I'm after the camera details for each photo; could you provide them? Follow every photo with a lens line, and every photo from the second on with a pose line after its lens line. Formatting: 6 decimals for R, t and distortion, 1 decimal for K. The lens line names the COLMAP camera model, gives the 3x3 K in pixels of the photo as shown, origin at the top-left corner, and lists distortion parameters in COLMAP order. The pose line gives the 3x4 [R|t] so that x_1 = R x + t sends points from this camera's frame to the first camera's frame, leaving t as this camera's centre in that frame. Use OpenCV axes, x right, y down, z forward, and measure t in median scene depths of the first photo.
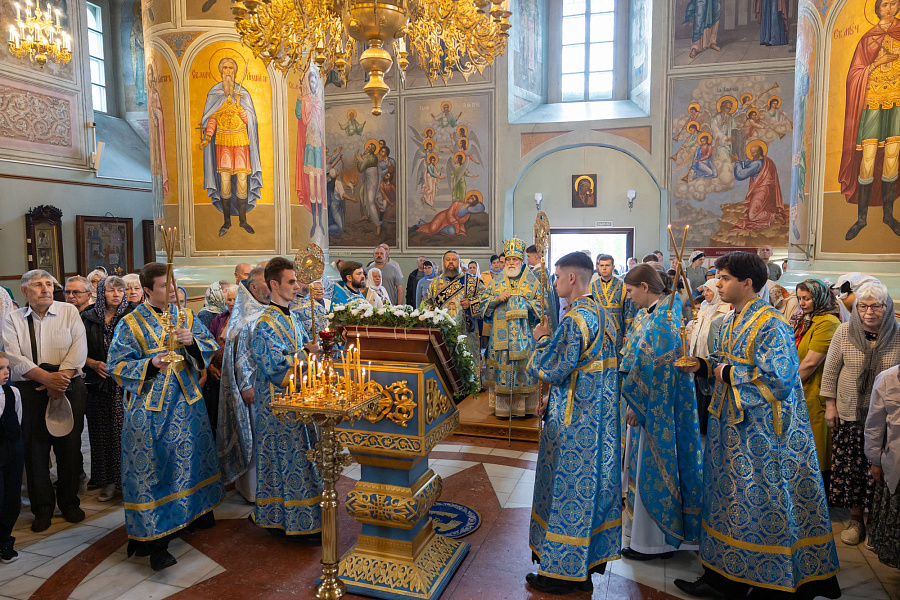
lens RADIAL K [[622.9, 0, 459.7], [0, 622.9, 300.5], [0, 0, 1]] dist [-0.002374, 0.007143]
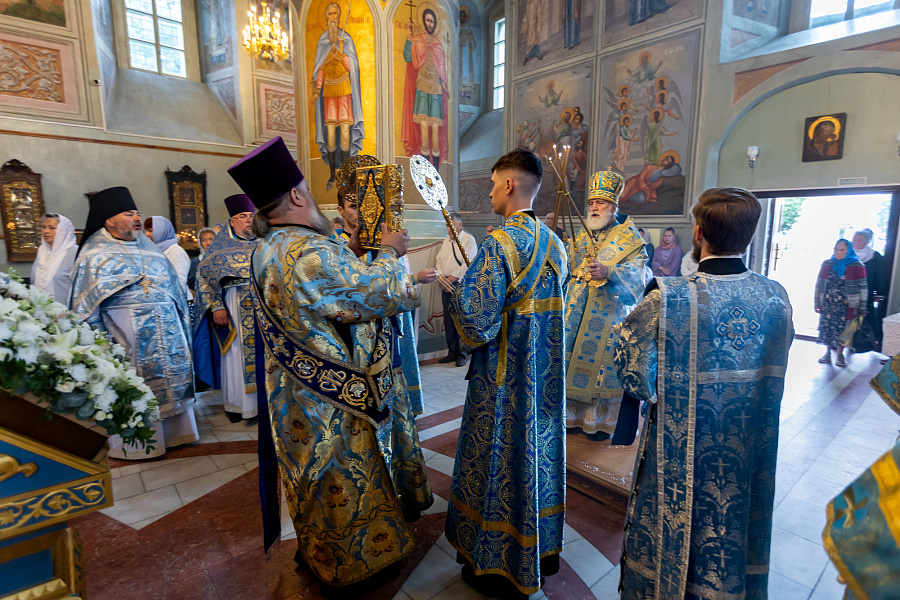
lens RADIAL K [[467.4, 0, 450.1], [0, 467.4, 300.7], [0, 0, 1]] dist [0.002752, -0.004354]
pose [[0.854127, 0.089721, -0.512267, 0.129841], [-0.059524, 0.995399, 0.075091, 0.004801], [0.516647, -0.033645, 0.855537, 0.296460]]
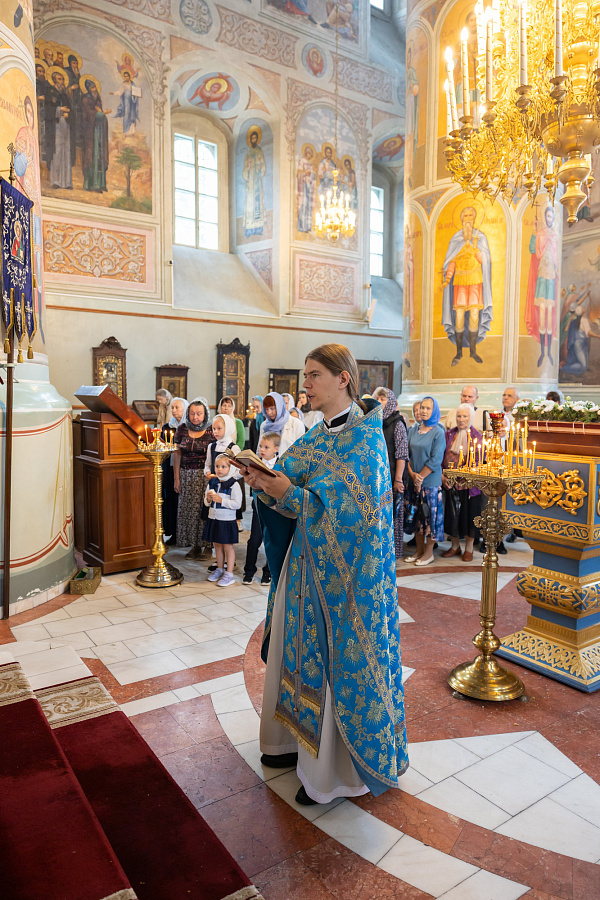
lens RADIAL K [[610.5, 0, 302.6], [0, 610.5, 444.3], [0, 0, 1]] dist [0.000766, 0.007763]
pose [[0.797571, 0.055178, -0.600696, 0.047984], [-0.064298, 0.997911, 0.006293, 0.032689], [0.599788, 0.033605, 0.799453, -0.029513]]
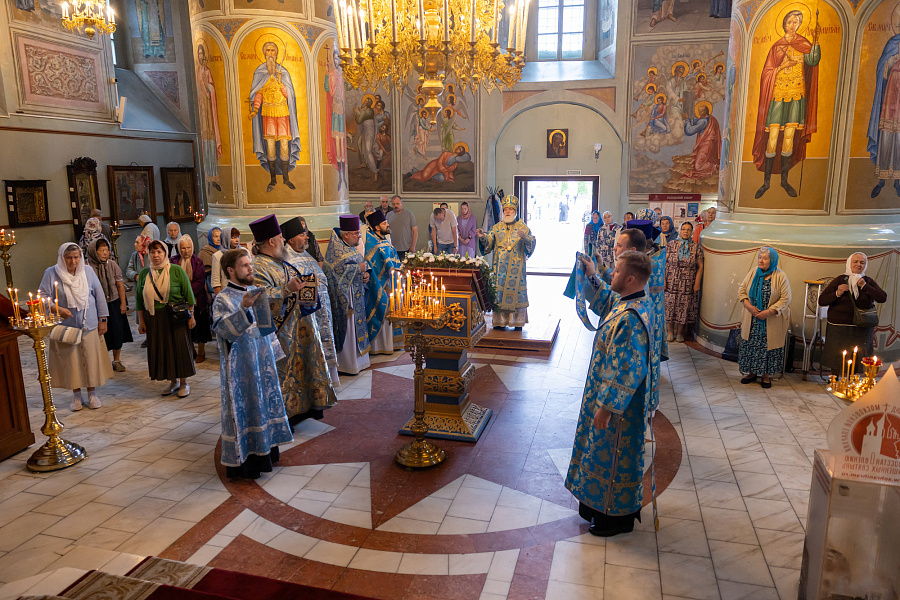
lens RADIAL K [[610.5, 0, 458.2], [0, 610.5, 301.2], [0, 0, 1]] dist [0.000766, 0.007763]
pose [[0.998506, -0.013149, 0.053038, -0.051497], [0.007108, 0.993625, 0.112513, -0.014712], [-0.054180, -0.111968, 0.992234, -0.159427]]
